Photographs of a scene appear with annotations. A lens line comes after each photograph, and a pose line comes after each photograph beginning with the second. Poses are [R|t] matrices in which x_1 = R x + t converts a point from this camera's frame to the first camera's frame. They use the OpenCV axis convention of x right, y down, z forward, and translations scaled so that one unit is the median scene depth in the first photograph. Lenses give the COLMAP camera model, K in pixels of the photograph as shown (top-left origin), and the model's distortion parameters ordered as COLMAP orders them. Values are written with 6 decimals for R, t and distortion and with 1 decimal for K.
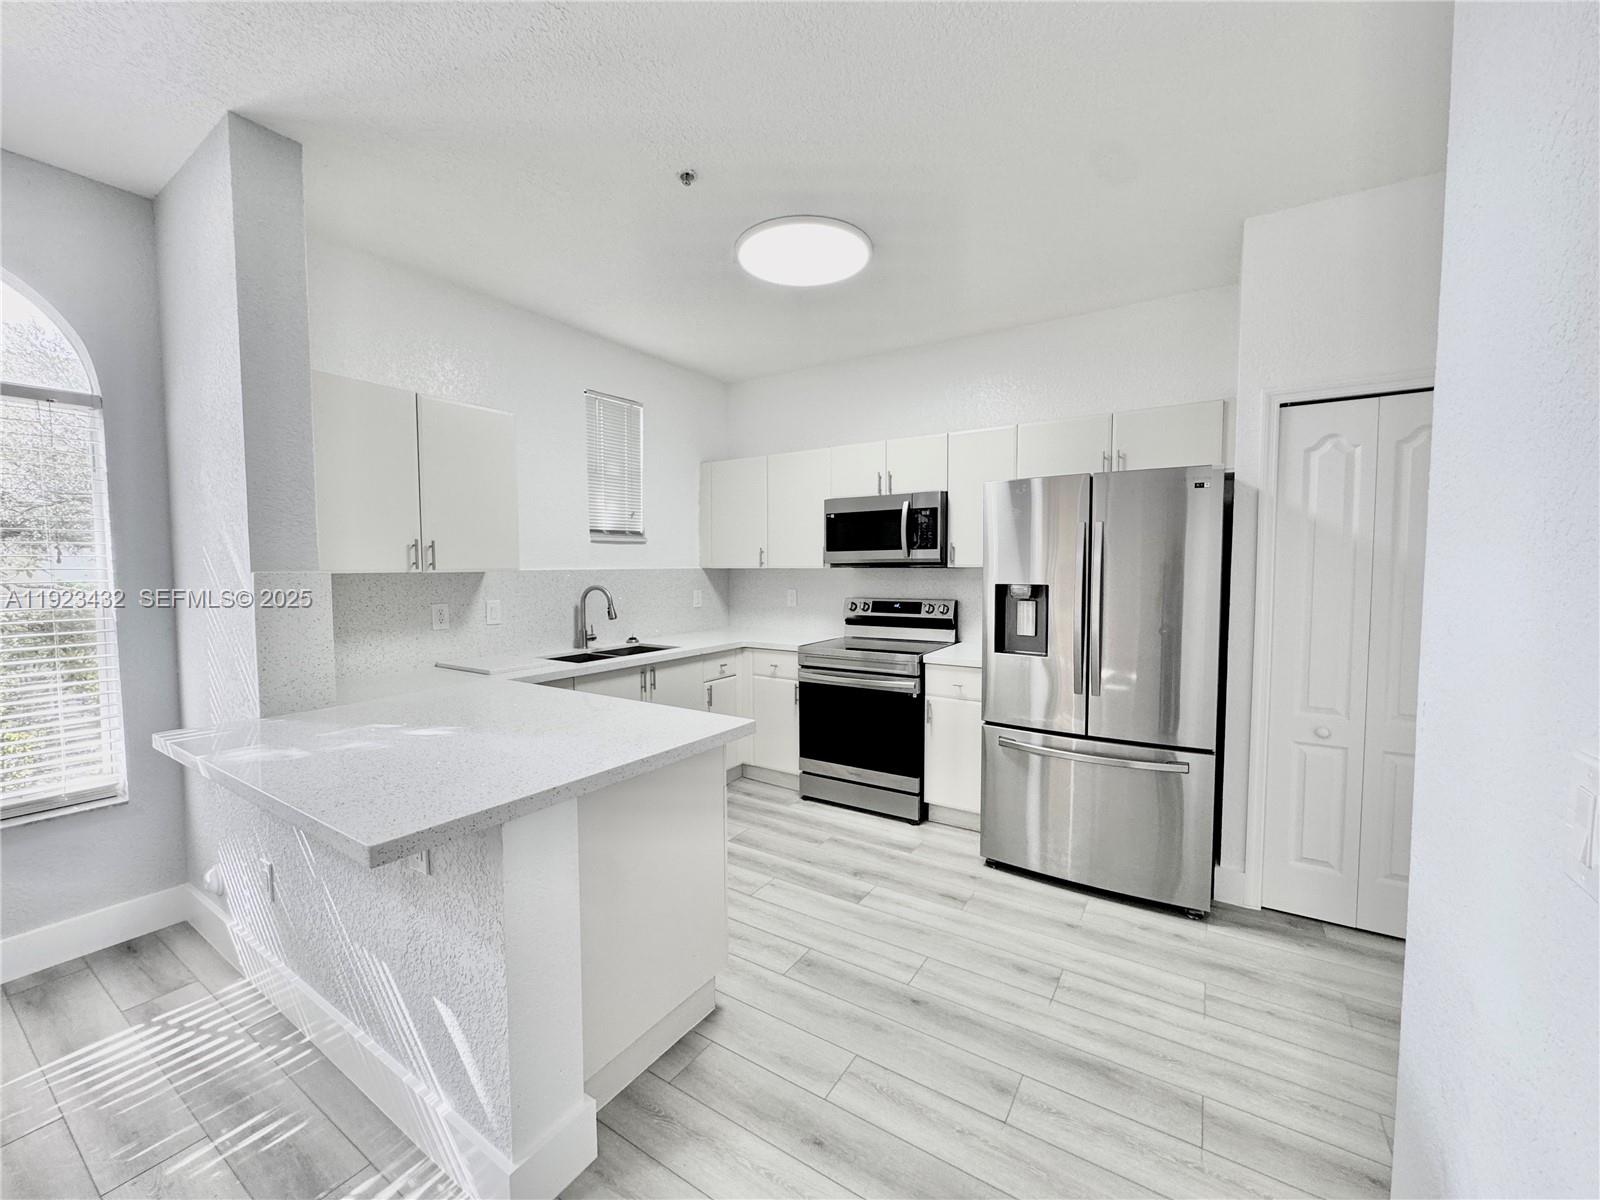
lens RADIAL K [[641.5, 0, 799.7], [0, 641.5, 598.7], [0, 0, 1]] dist [-0.003712, -0.000266]
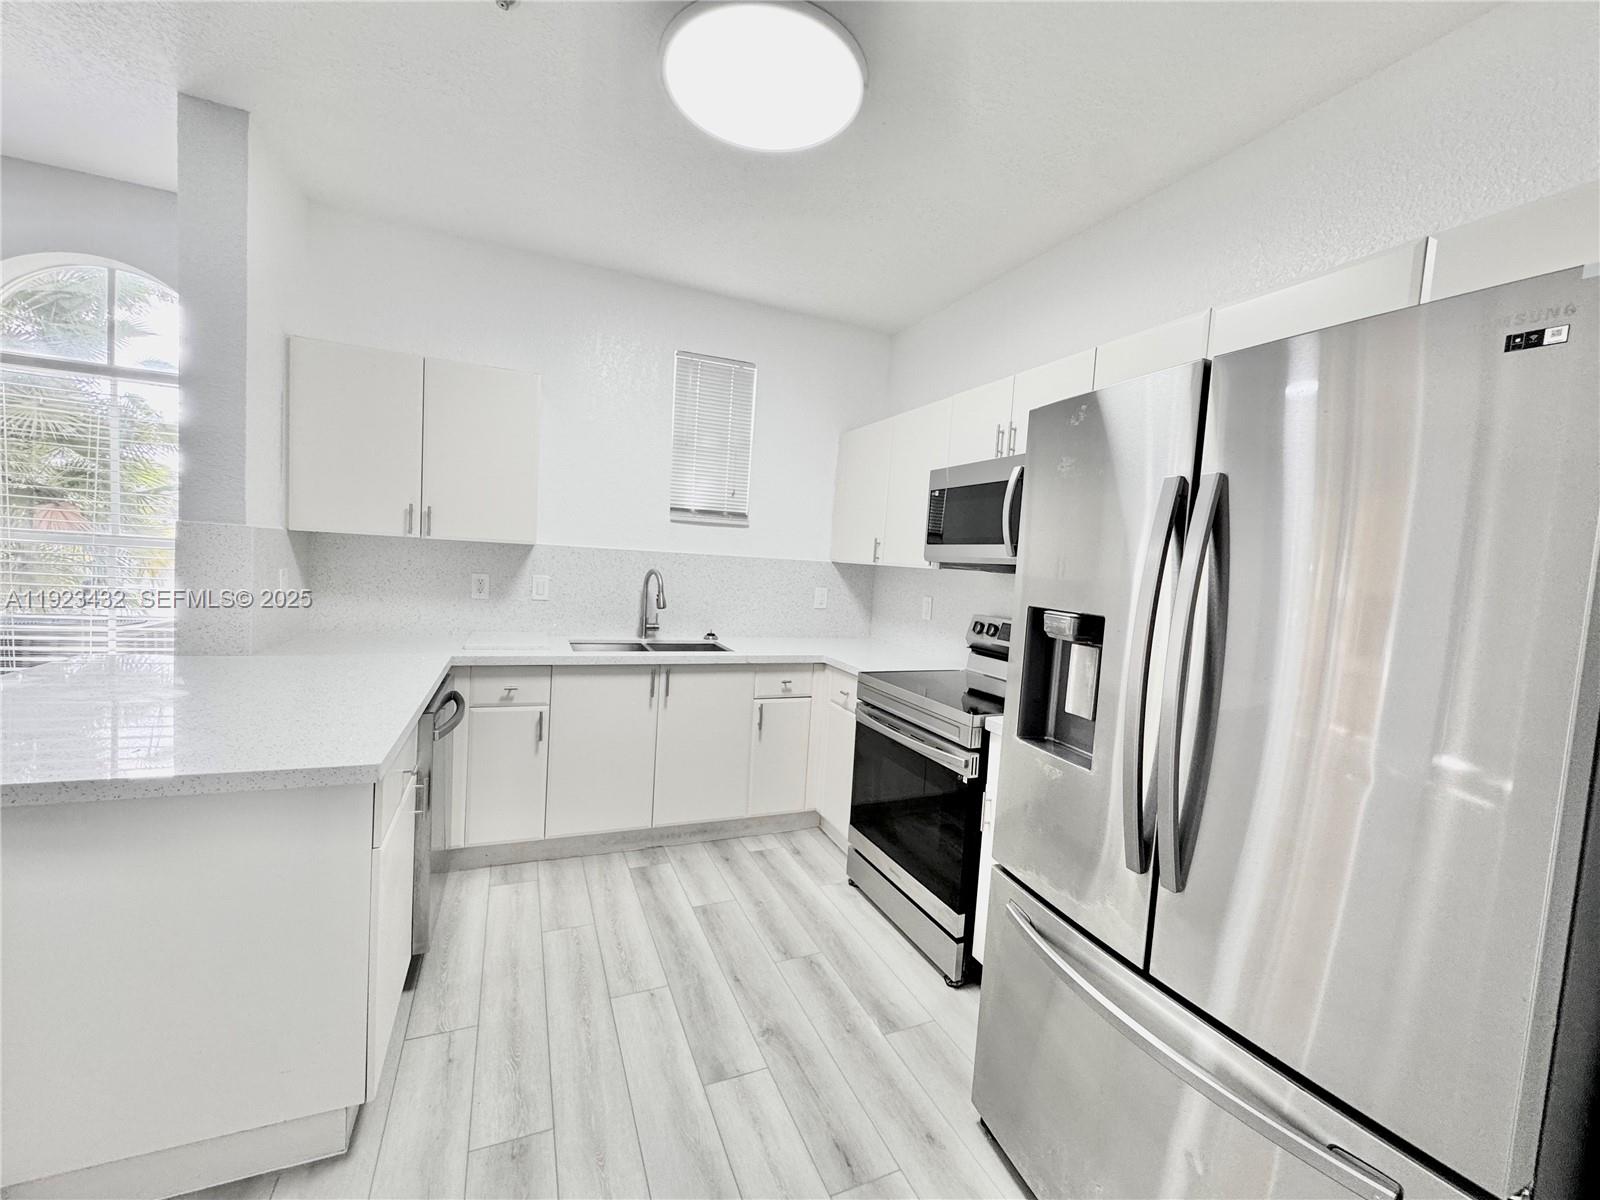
lens RADIAL K [[641.5, 0, 798.8], [0, 641.5, 599.0], [0, 0, 1]] dist [-0.003712, -0.000266]
pose [[0.831978, 0.090268, -0.547416, 0.332023], [-0.093885, 0.995352, 0.021442, -0.016850], [0.546807, 0.033554, 0.836586, 0.358832]]
